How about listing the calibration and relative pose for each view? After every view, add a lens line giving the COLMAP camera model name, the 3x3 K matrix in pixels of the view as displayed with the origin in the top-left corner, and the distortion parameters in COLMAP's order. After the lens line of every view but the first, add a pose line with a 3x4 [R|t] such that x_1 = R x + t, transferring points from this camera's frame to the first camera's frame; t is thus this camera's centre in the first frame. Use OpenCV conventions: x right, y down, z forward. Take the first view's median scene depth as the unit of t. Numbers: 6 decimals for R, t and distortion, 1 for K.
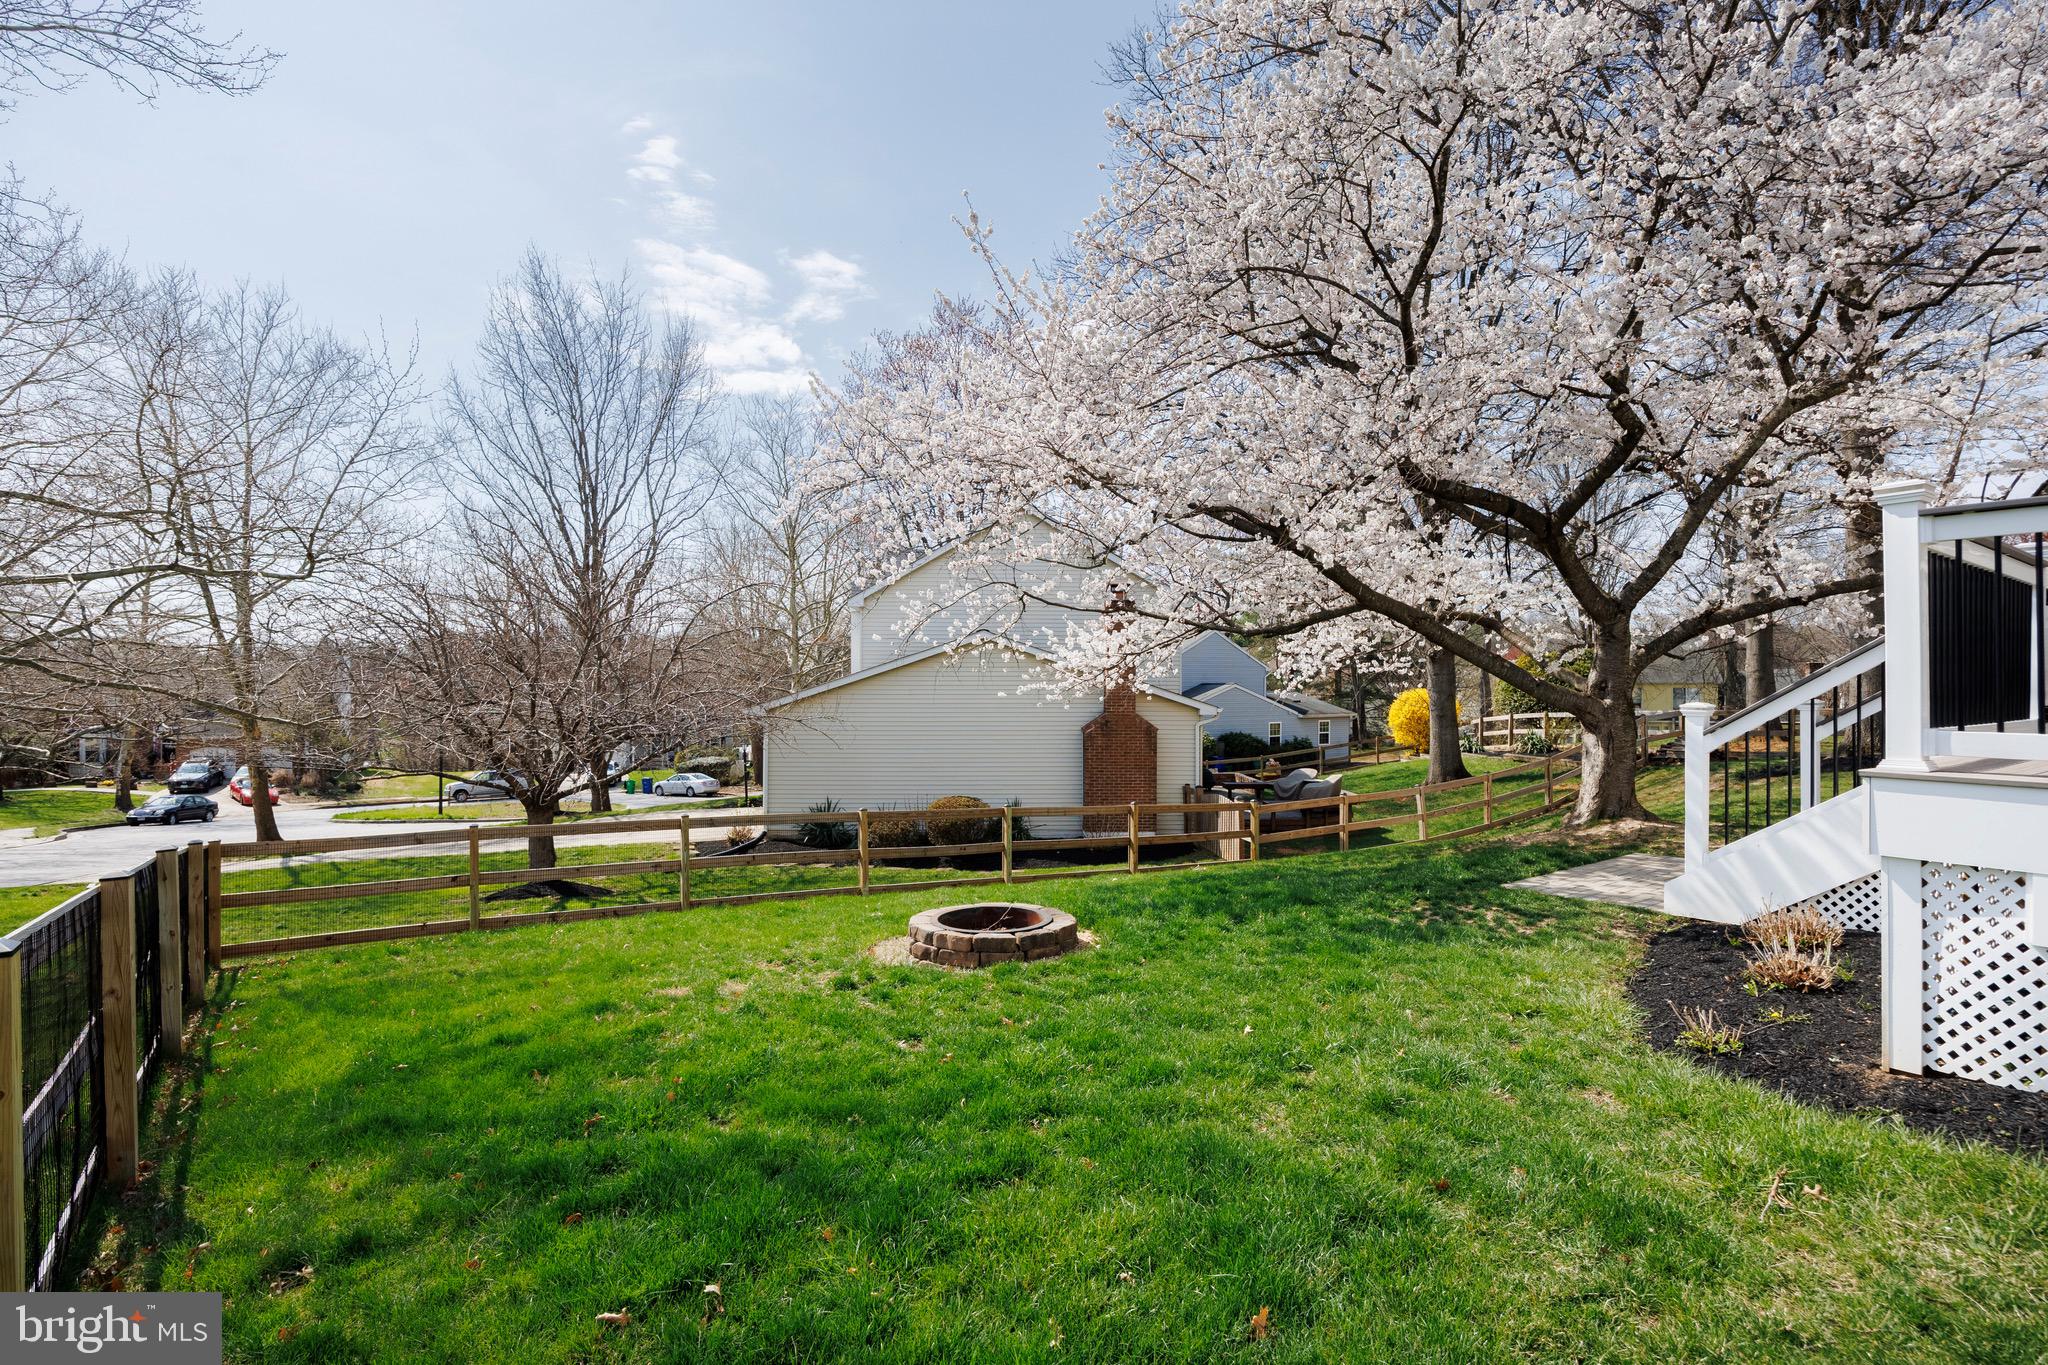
lens RADIAL K [[1065.3, 0, 1022.8], [0, 1065.3, 680.0], [0, 0, 1]] dist [-0.000460, -0.000846]
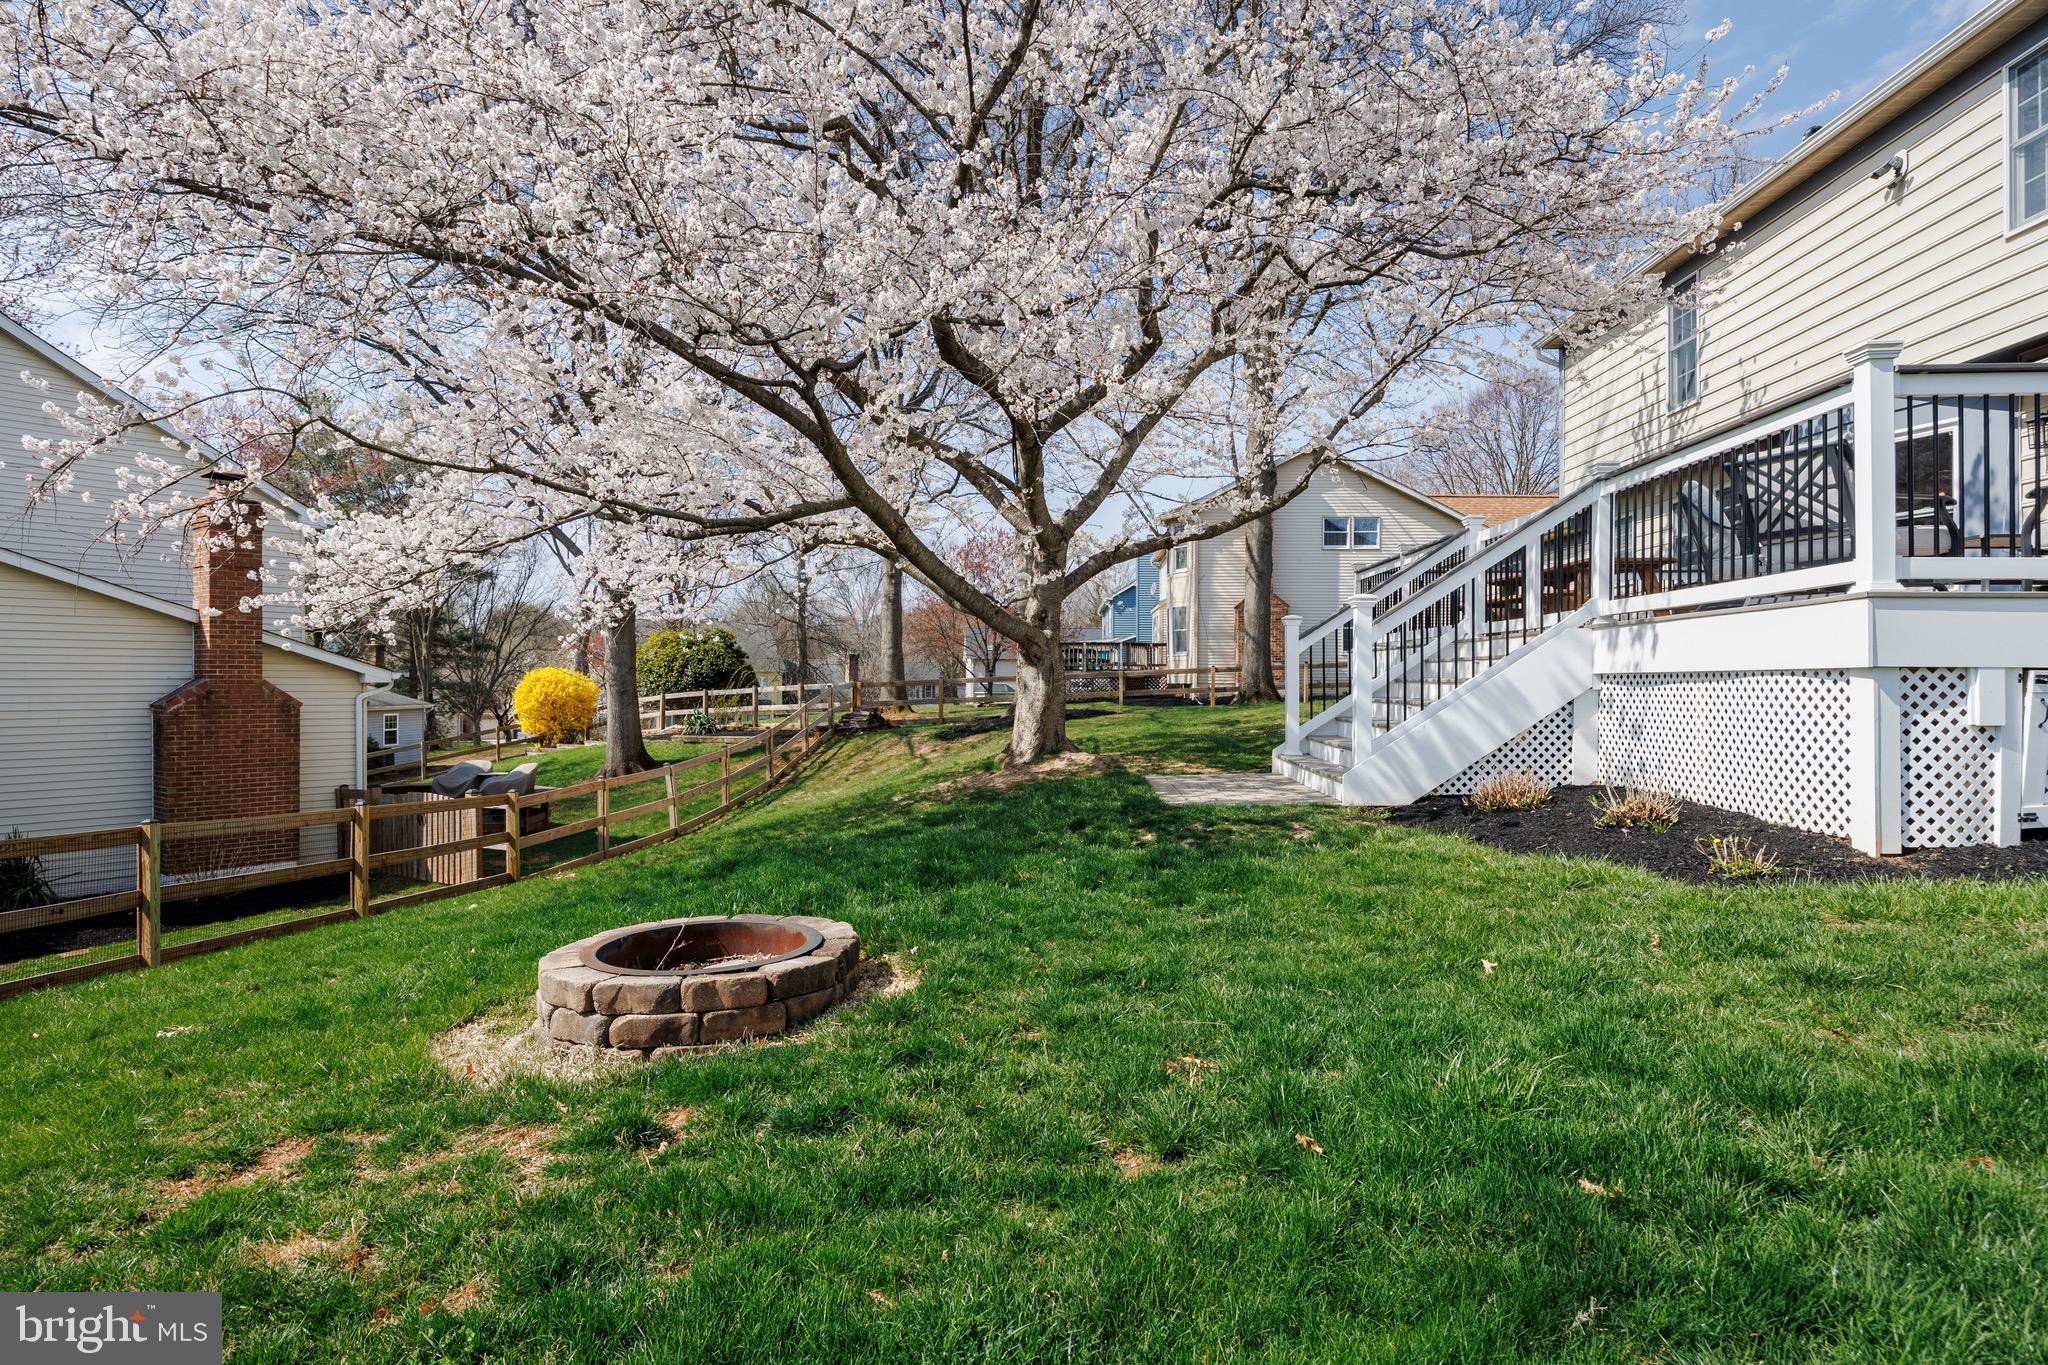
lens RADIAL K [[1171.3, 0, 1026.7], [0, 1171.3, 679.3], [0, 0, 1]] dist [0.000292, -0.001183]
pose [[0.622632, 0.003969, 0.782505, -0.278341], [0.005105, 0.999945, -0.009134, 0.070848], [-0.782498, 0.009682, 0.622577, 0.356240]]
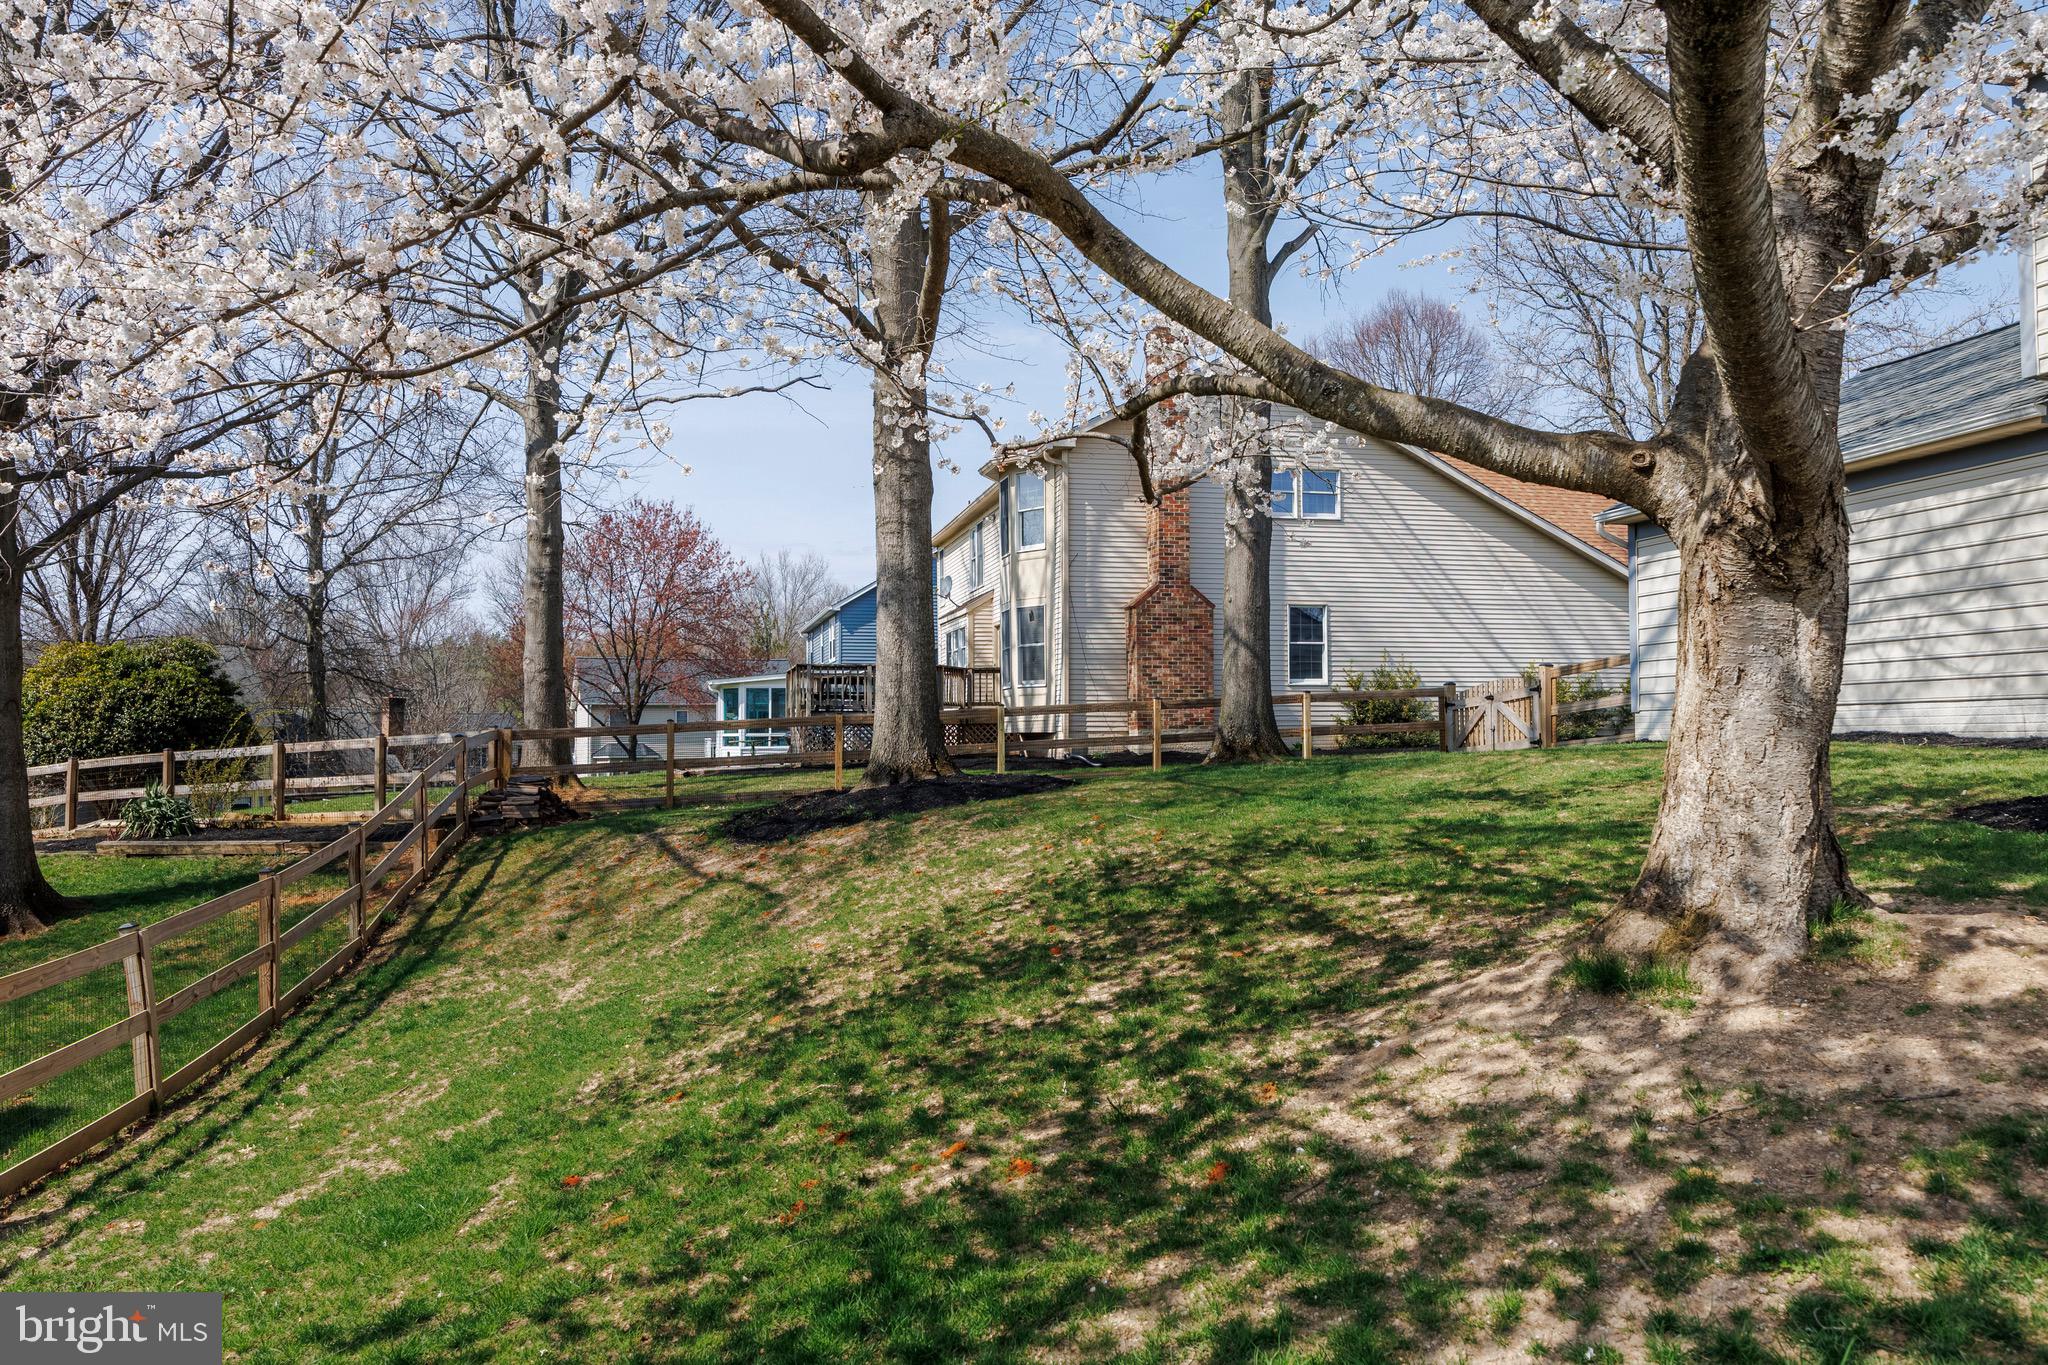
lens RADIAL K [[1553.5, 0, 1028.6], [0, 1553.5, 674.7], [0, 0, 1]] dist [0.012764, 0.000178]
pose [[0.398744, 0.037139, 0.916310, 0.020494], [0.016402, 0.998731, -0.047617, 0.080318], [-0.916916, 0.034016, 0.397629, 0.845852]]
